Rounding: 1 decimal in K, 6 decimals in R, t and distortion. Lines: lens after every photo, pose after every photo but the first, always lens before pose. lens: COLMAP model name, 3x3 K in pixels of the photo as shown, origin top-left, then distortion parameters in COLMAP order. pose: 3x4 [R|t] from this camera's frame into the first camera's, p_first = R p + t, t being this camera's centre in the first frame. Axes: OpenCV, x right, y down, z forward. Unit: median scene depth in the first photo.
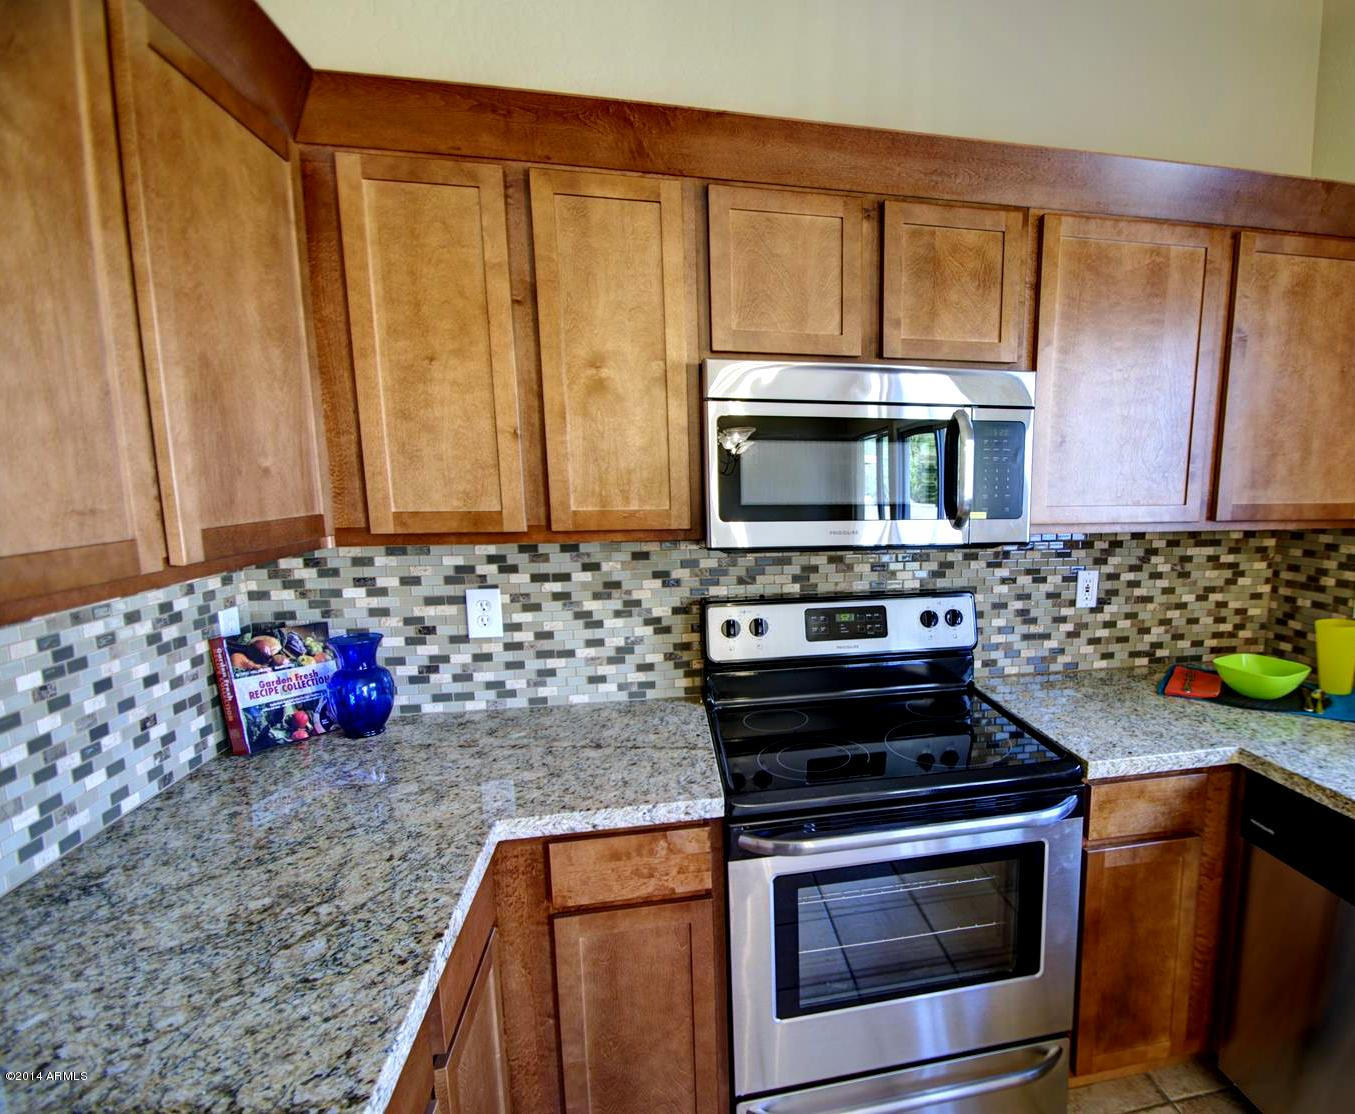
lens RADIAL K [[732.5, 0, 831.7], [0, 732.5, 591.2], [0, 0, 1]] dist [0.014699, -0.017387]
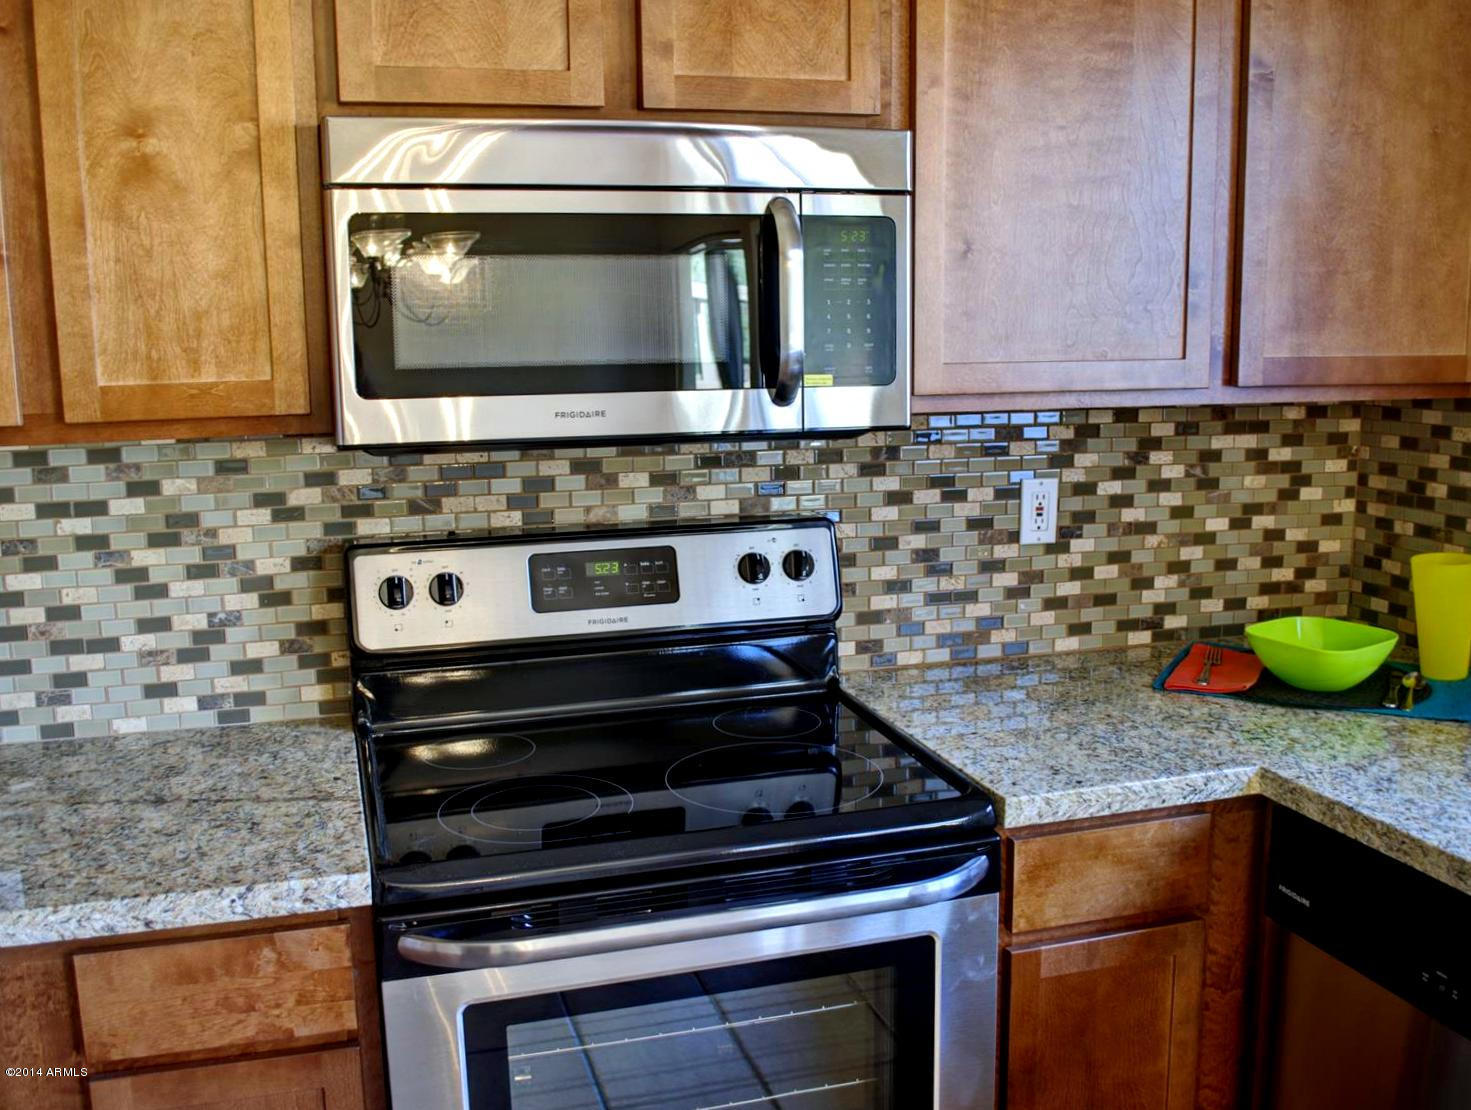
lens RADIAL K [[1424.4, 0, 733.8], [0, 1424.4, 563.9], [0, 0, 1]] dist [-0.071943, -0.003361]
pose [[0.998350, -0.024103, 0.052111, 0.065280], [0.023434, 0.999635, 0.013408, 0.020694], [-0.052415, -0.012165, 0.998551, -0.096318]]
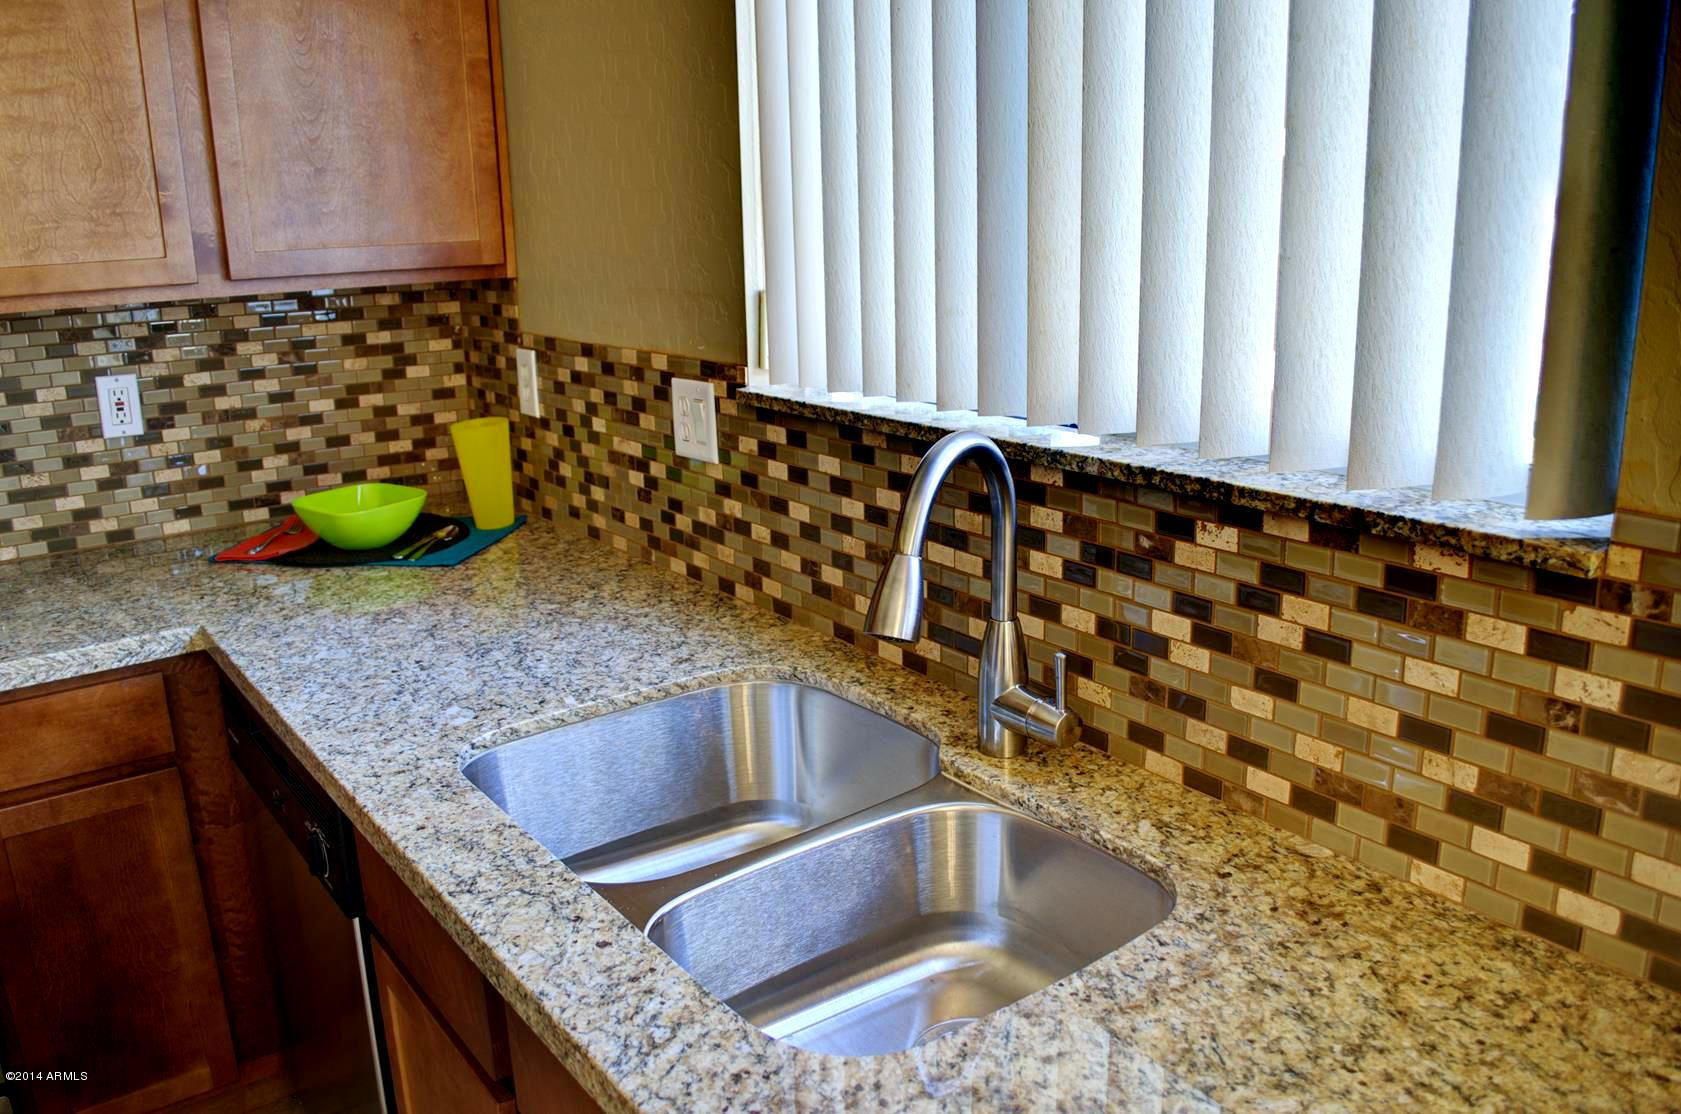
lens RADIAL K [[1310.1, 0, 841.8], [0, 1310.1, 565.7], [0, 0, 1]] dist [-0.081237, 0.010515]
pose [[0.919906, -0.128735, 0.370406, 0.580264], [0.088445, 0.988352, 0.123848, 0.058697], [-0.382035, -0.081168, 0.920577, -0.243827]]
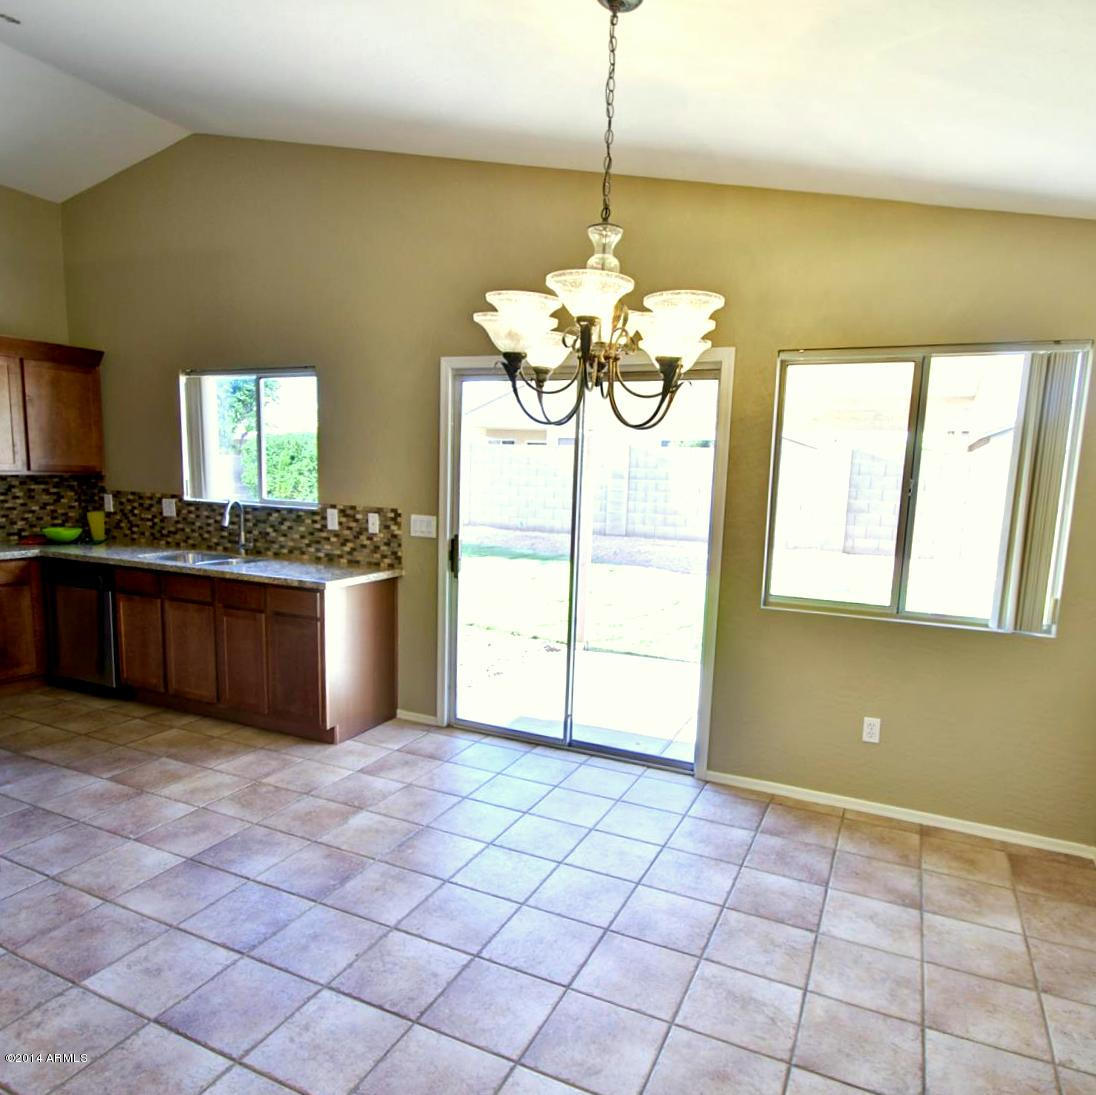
lens RADIAL K [[760.3, 0, 561.8], [0, 760.3, 586.7], [0, 0, 1]] dist [0.004747, -0.003186]
pose [[0.616568, -0.101470, 0.780735, -0.435395], [0.091753, 0.994163, 0.056748, 0.322704], [-0.781937, 0.036646, 0.622280, -2.055088]]
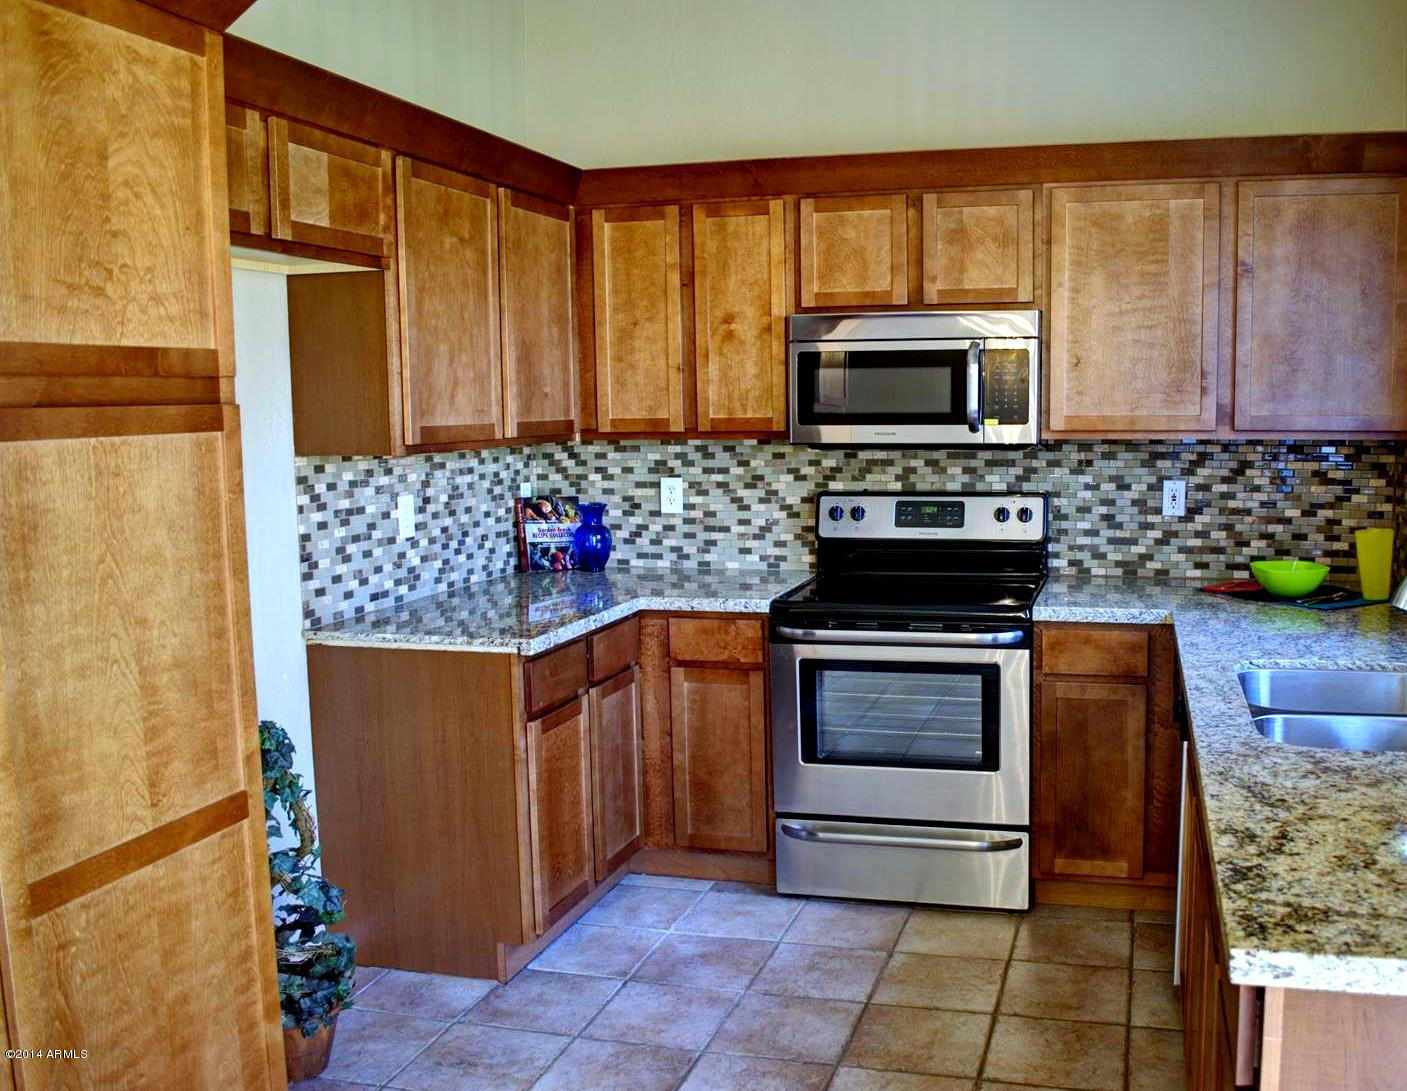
lens RADIAL K [[1309.6, 0, 834.2], [0, 1309.6, 549.7], [0, 0, 1]] dist [-0.085152, 0.006086]
pose [[0.894008, 0.041376, -0.446136, 0.886435], [-0.059875, 0.997829, -0.027441, 0.178789], [0.444032, 0.051245, 0.894544, -1.039796]]
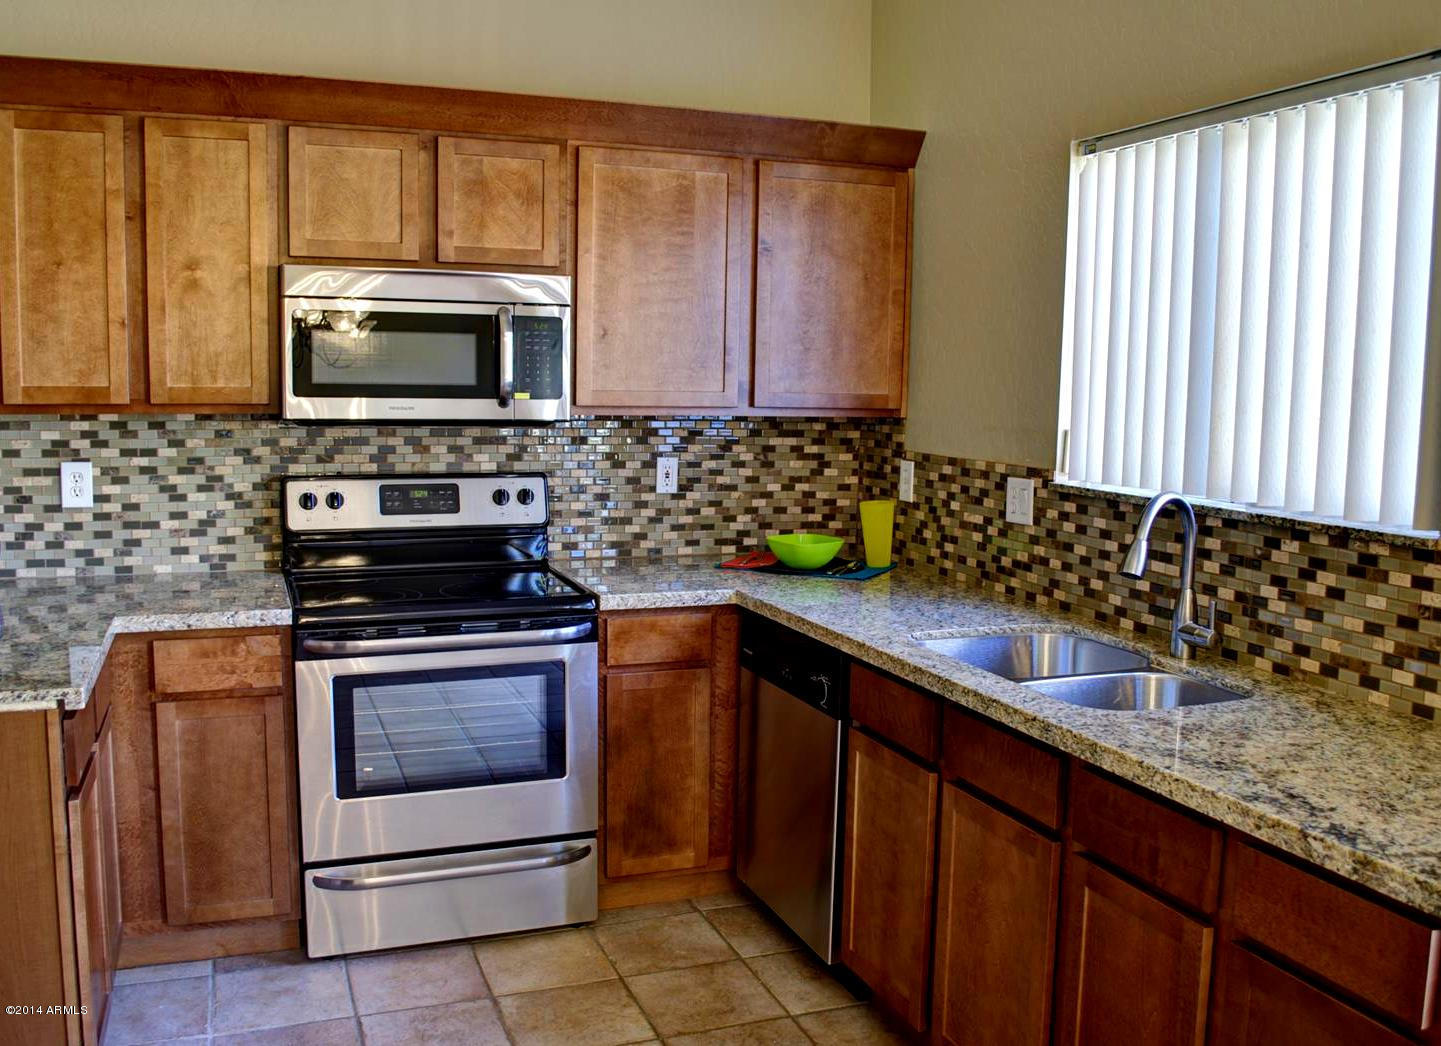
lens RADIAL K [[1310.9, 0, 728.5], [0, 1310.9, 531.5], [0, 0, 1]] dist [-0.074352, -0.004031]
pose [[0.991353, 0.000422, 0.131224, 0.227720], [0.004549, 0.999284, -0.037574, 0.172657], [-0.131146, 0.037846, 0.990640, -0.988161]]
